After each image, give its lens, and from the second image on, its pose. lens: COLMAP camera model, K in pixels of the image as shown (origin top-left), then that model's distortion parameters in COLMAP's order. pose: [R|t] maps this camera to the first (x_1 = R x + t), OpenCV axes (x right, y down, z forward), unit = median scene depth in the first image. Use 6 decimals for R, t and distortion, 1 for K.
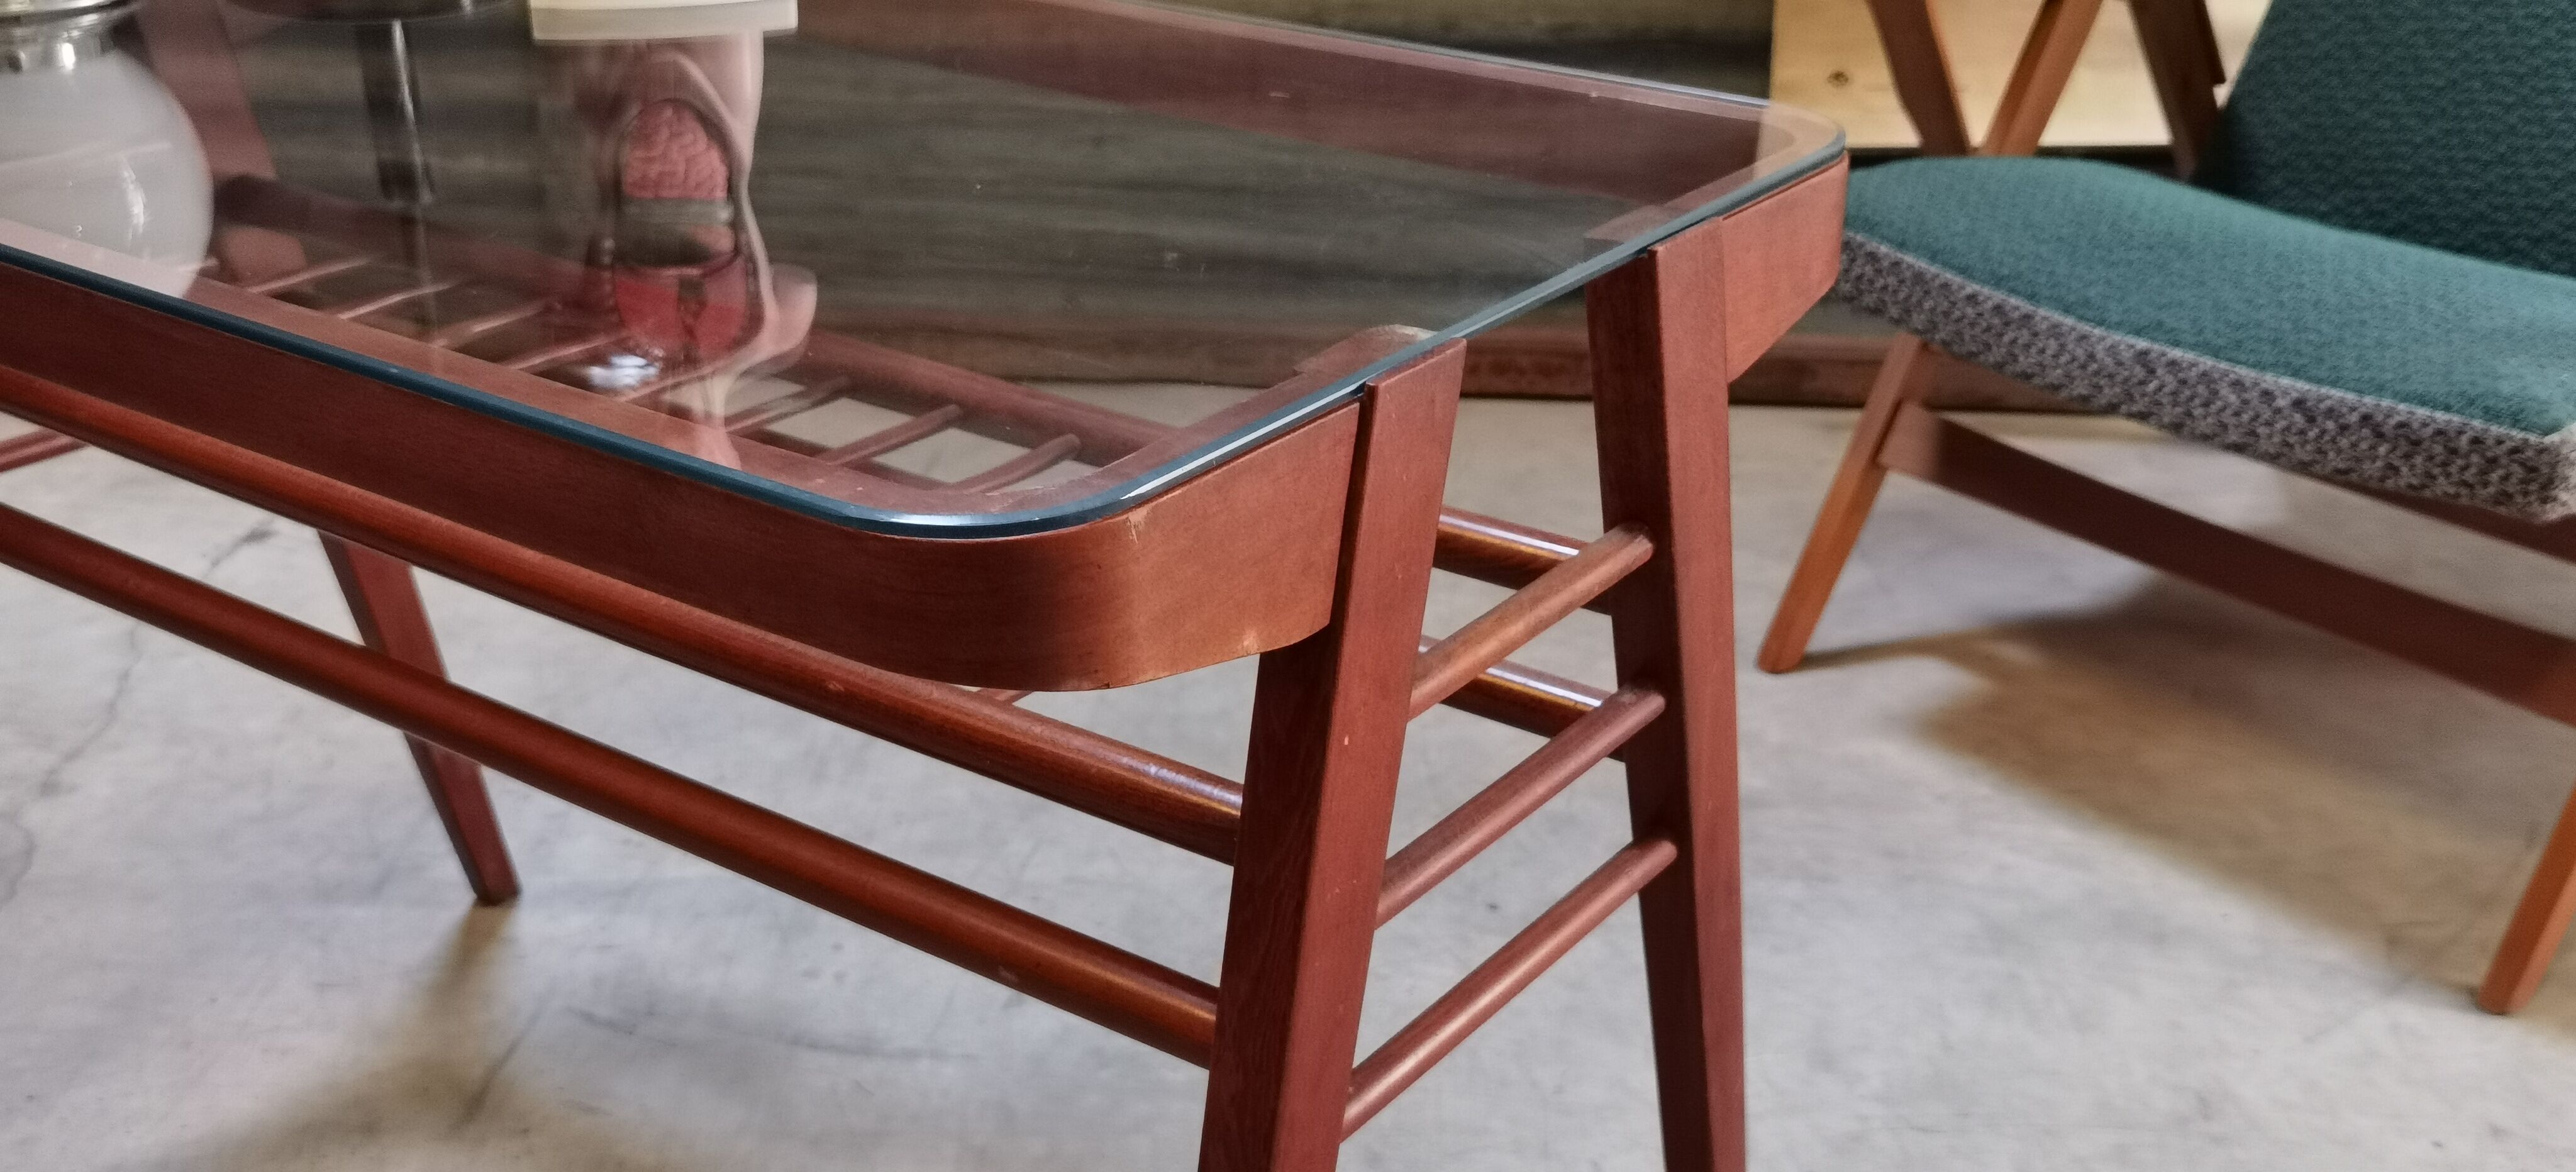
lens RADIAL K [[2527.8, 0, 1291.1], [0, 2527.8, 510.9], [0, 0, 1]] dist [-0.017079, -0.007063]
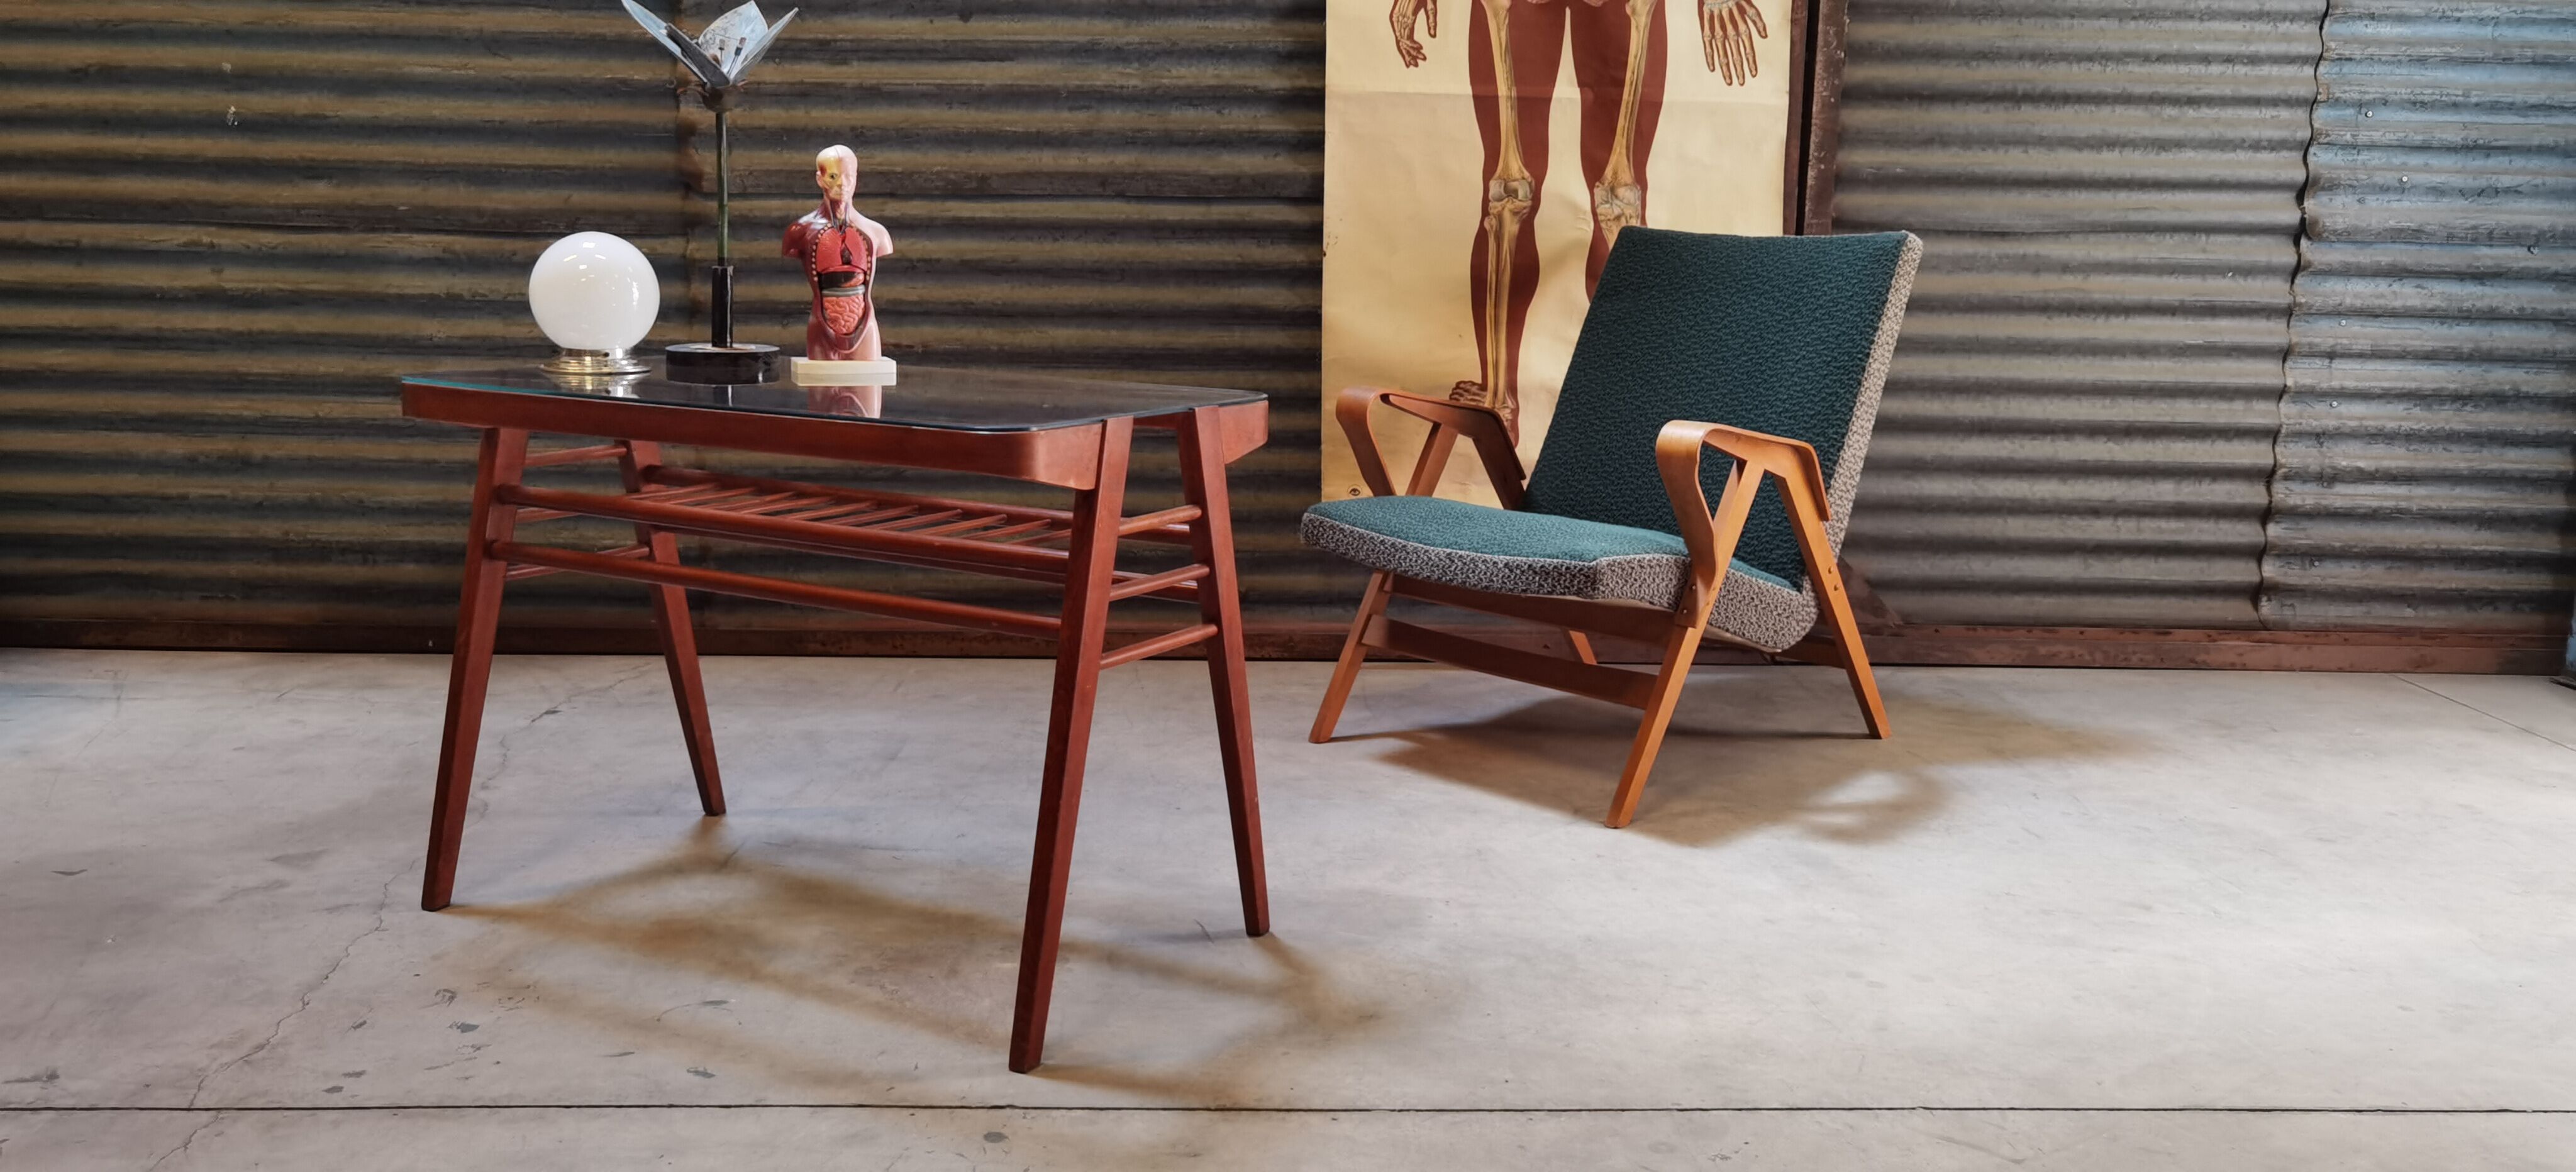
lens RADIAL K [[2069.3, 0, 1322.5], [0, 2069.3, 585.1], [0, 0, 1]] dist [-0.002417, -0.001907]
pose [[0.992754, -0.014353, 0.119306, -0.007108], [0.040541, 0.974636, -0.220091, 0.374368], [-0.113121, 0.223333, 0.968156, -0.817642]]
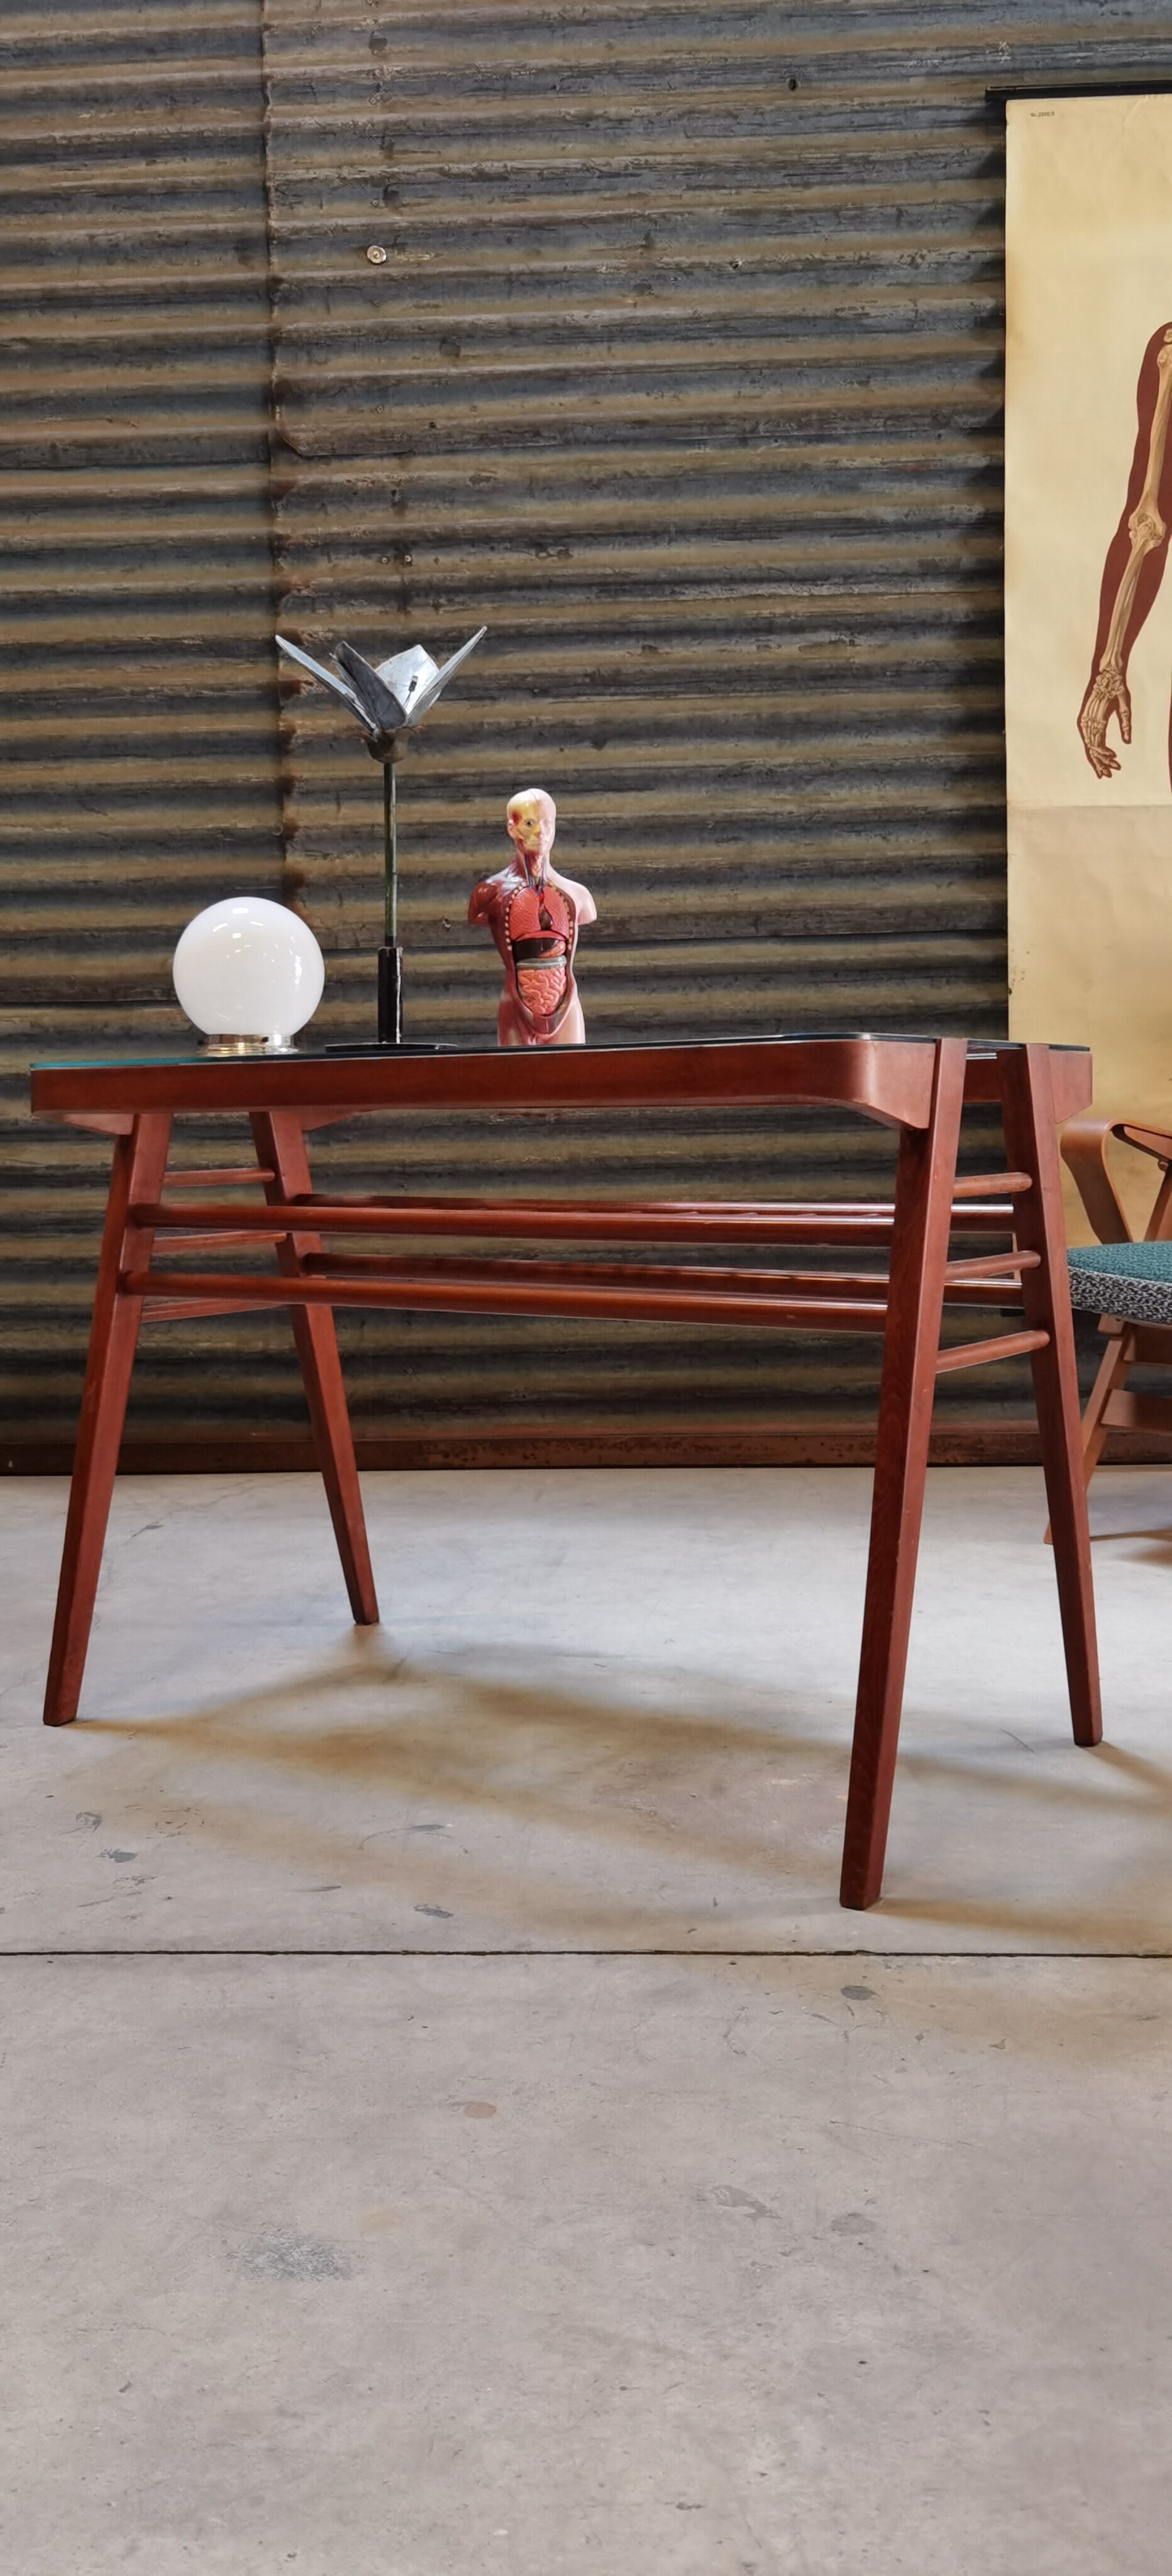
lens RADIAL K [[2069.3, 0, 629.9], [0, 2069.3, 1290.3], [0, 0, 1]] dist [-0.002417, -0.001907]
pose [[0.998860, -0.032134, 0.035299, -0.175210], [0.041747, 0.946652, -0.319543, 0.409532], [-0.023148, 0.320652, 0.946914, -0.470116]]
